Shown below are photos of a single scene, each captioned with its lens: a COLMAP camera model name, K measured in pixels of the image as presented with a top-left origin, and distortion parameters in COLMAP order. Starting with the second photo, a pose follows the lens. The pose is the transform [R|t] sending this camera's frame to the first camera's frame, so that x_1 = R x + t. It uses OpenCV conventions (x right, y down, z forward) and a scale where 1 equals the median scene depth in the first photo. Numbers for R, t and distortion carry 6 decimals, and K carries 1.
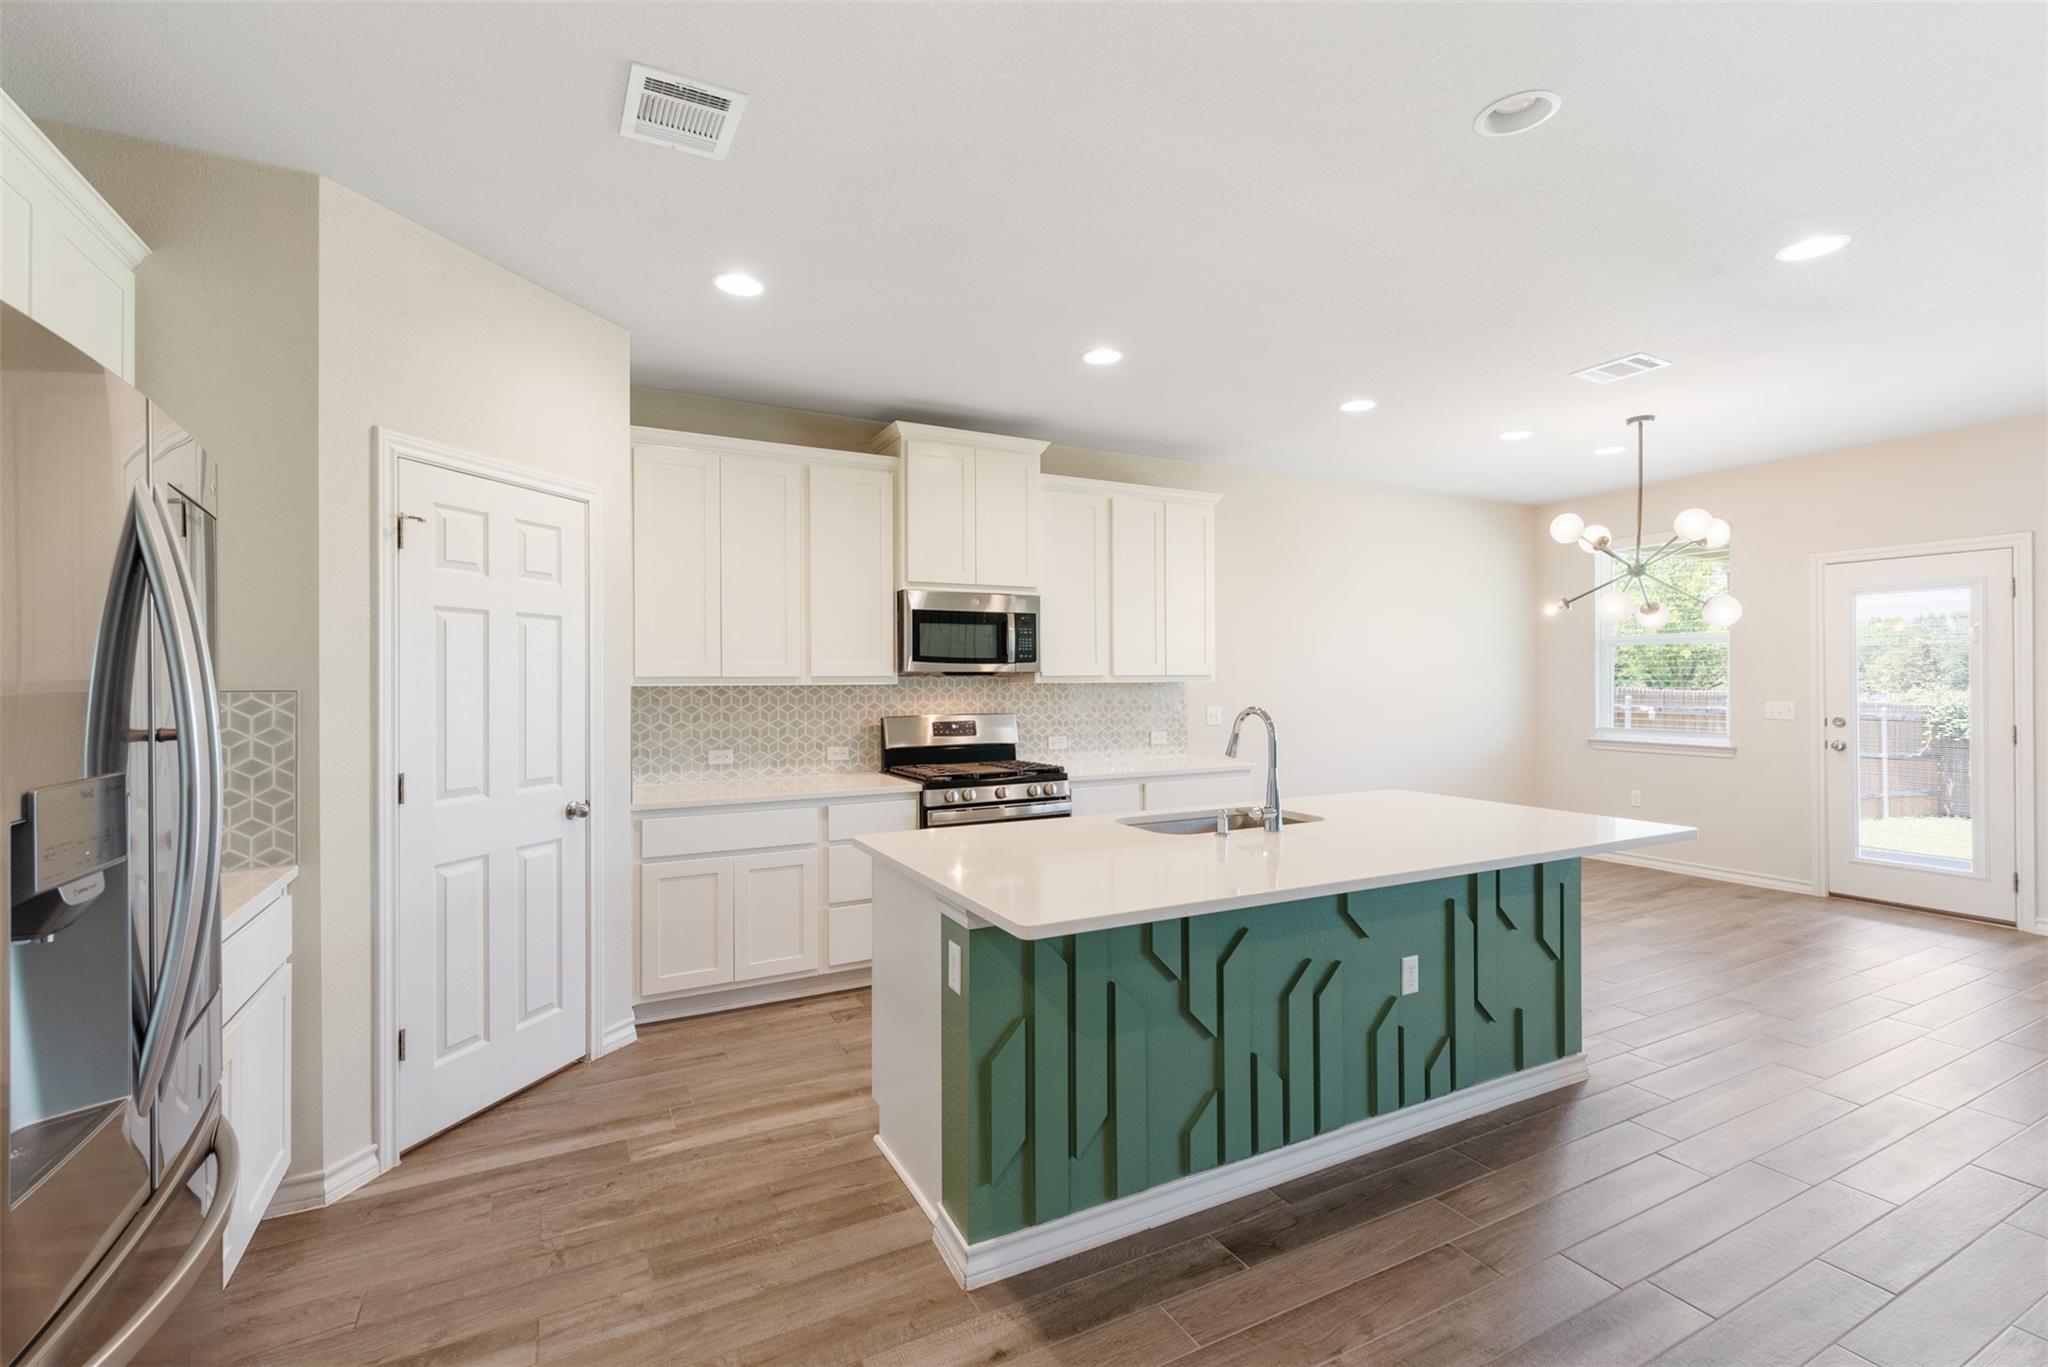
lens RADIAL K [[912.5, 0, 1030.7], [0, 912.5, 674.5], [0, 0, 1]] dist [0.011859, -0.003505]
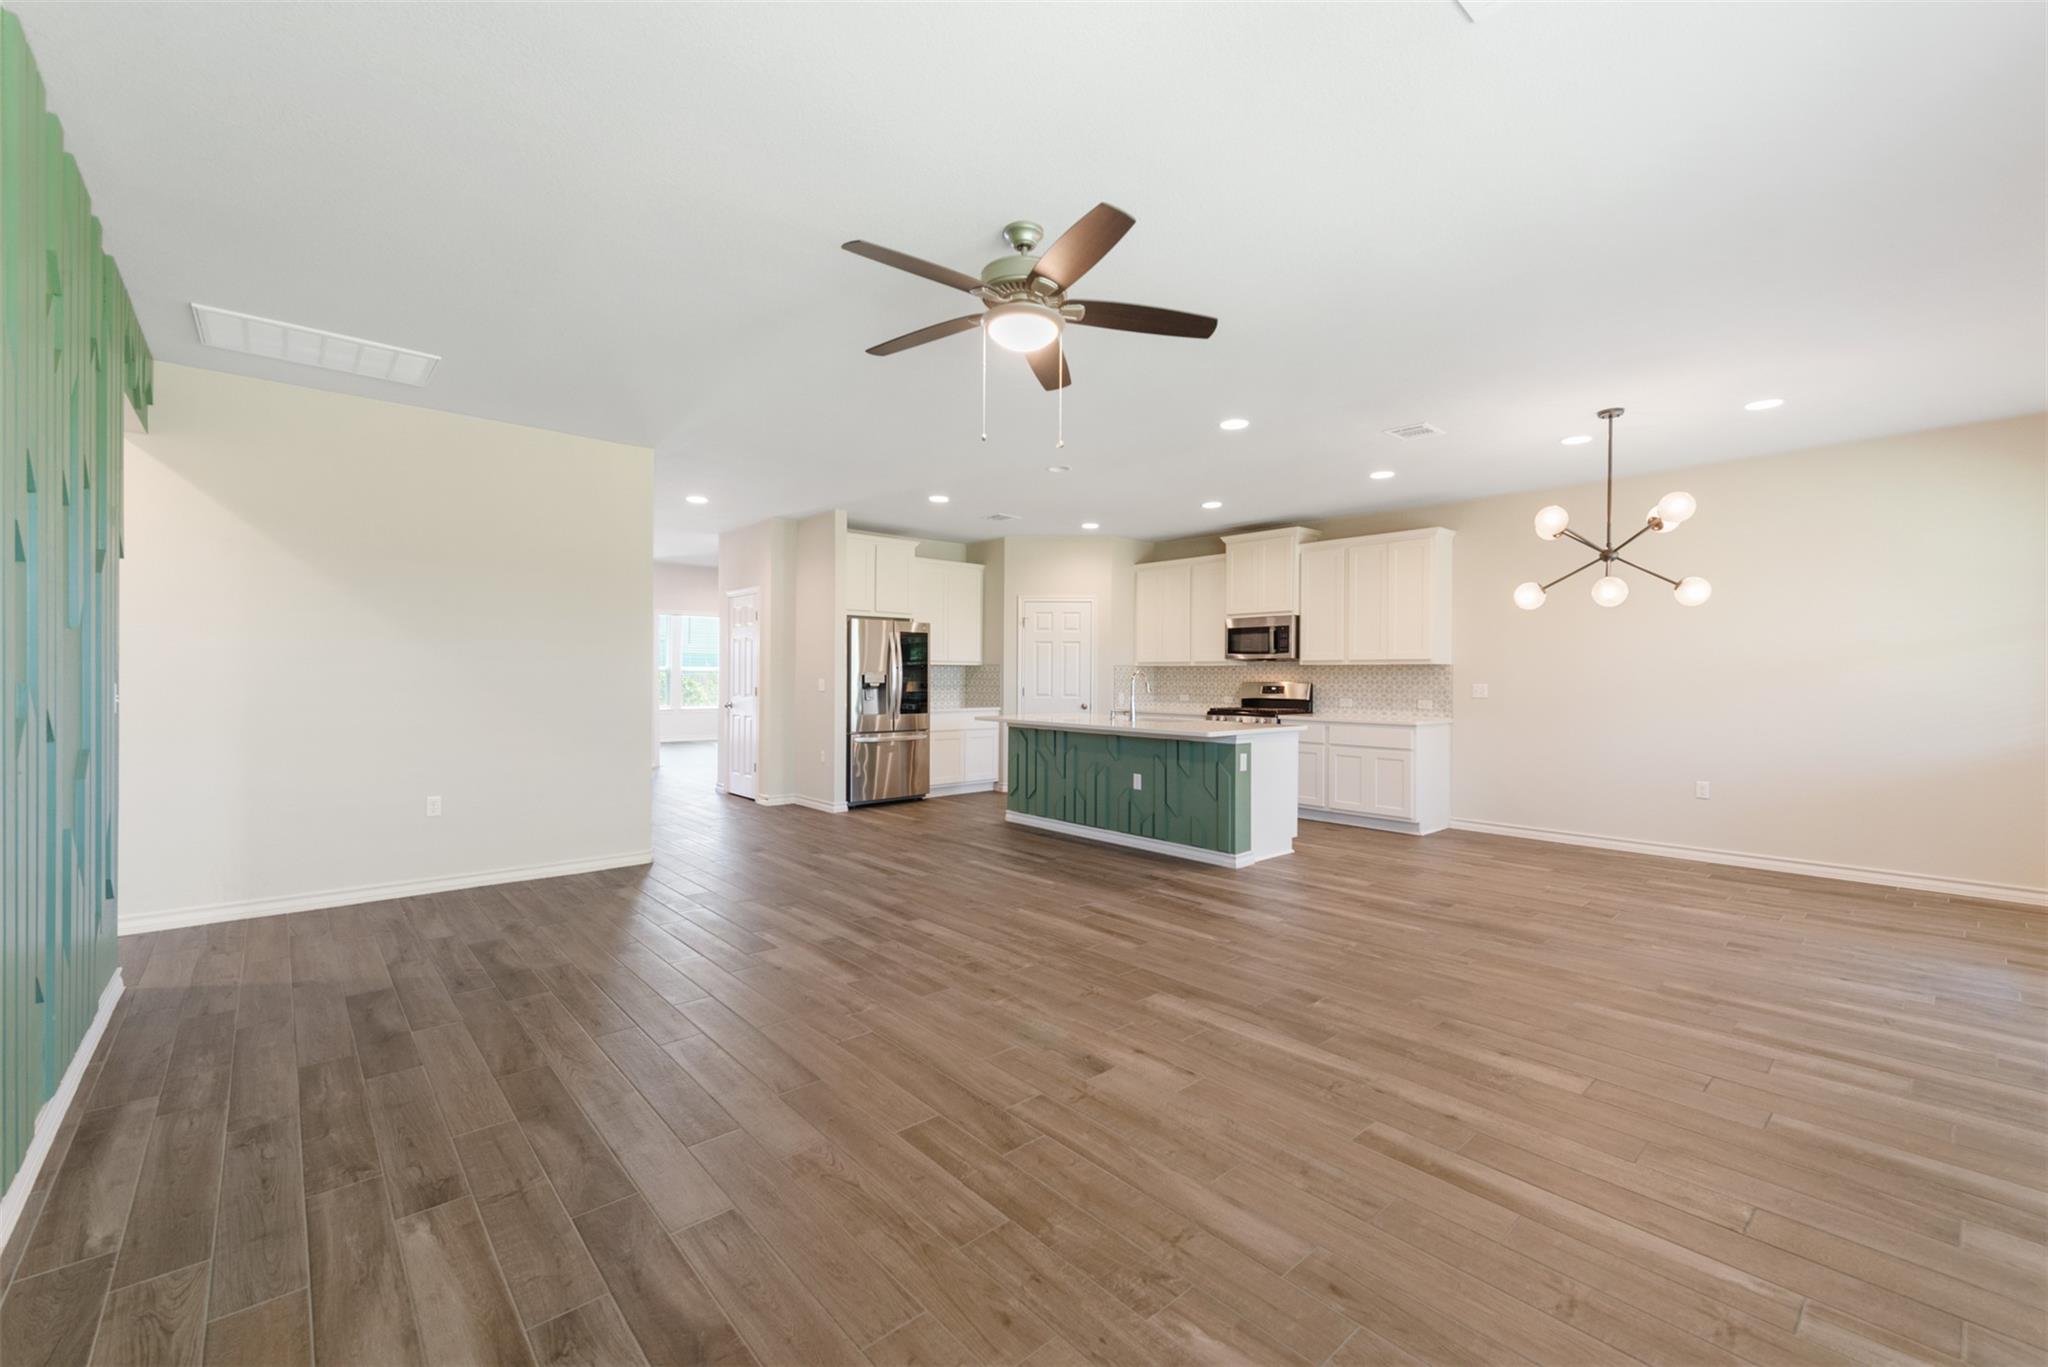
lens RADIAL K [[840.3, 0, 1024.3], [0, 840.3, 676.8], [0, 0, 1]] dist [0.008460, -0.001862]
pose [[0.234862, 0.009123, -0.971986, 1.575210], [-0.002209, 0.999958, 0.008852, 0.021180], [0.972026, 0.000068, 0.234872, 0.123290]]
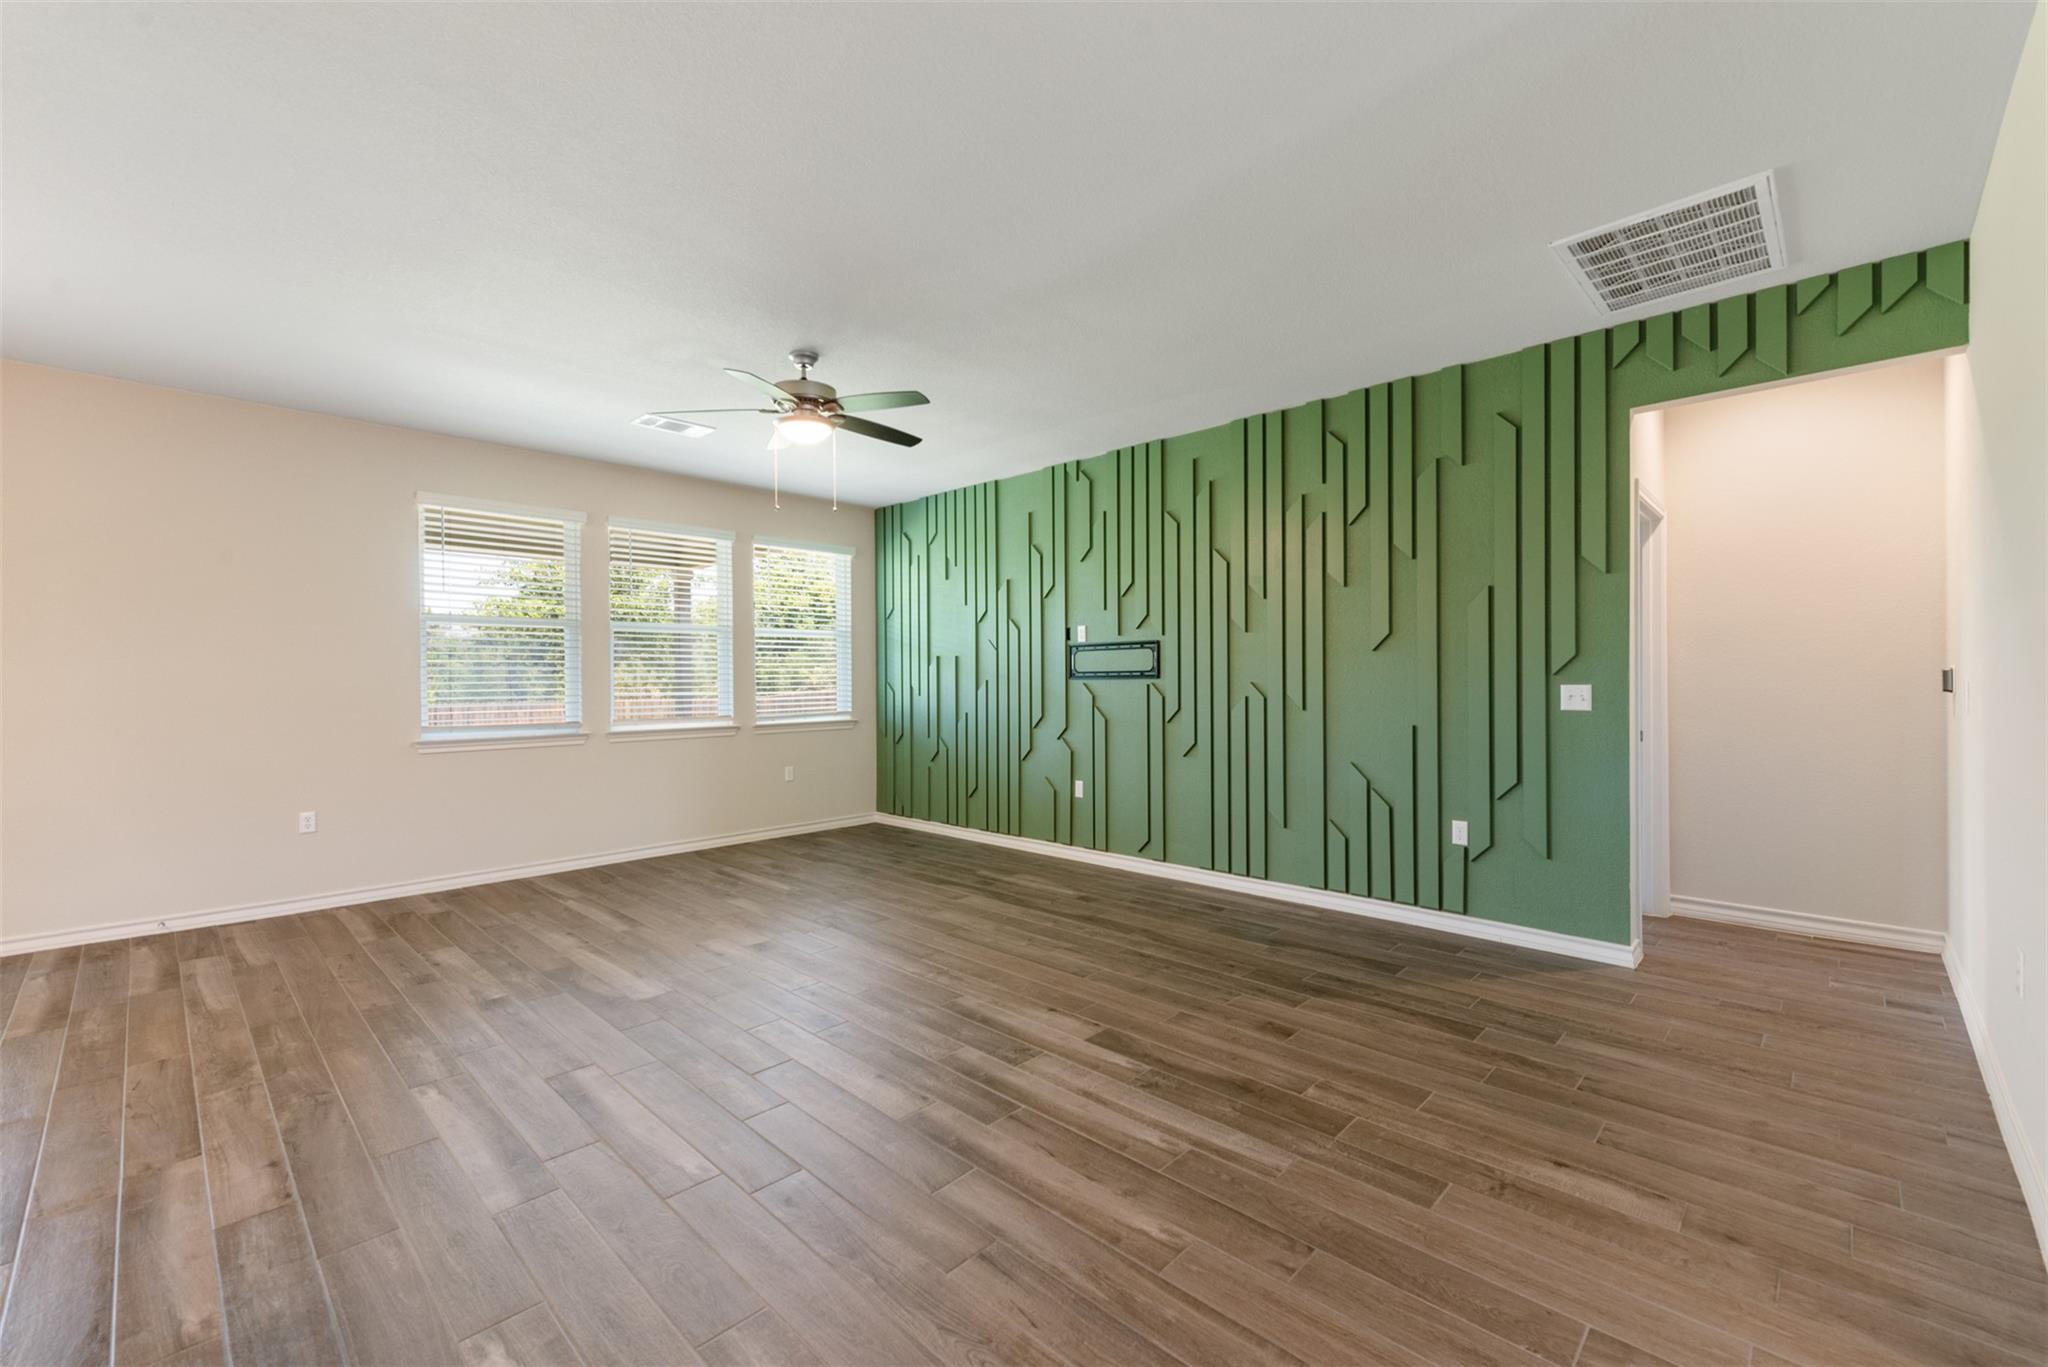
lens RADIAL K [[840.3, 0, 1026.5], [0, 840.3, 692.8], [0, 0, 1]] dist [0.008460, -0.001862]
pose [[-0.312634, -0.007879, 0.949841, 0.051809], [0.004194, 0.999944, 0.009675, 0.032374], [-0.949864, 0.007008, -0.312584, 0.327060]]
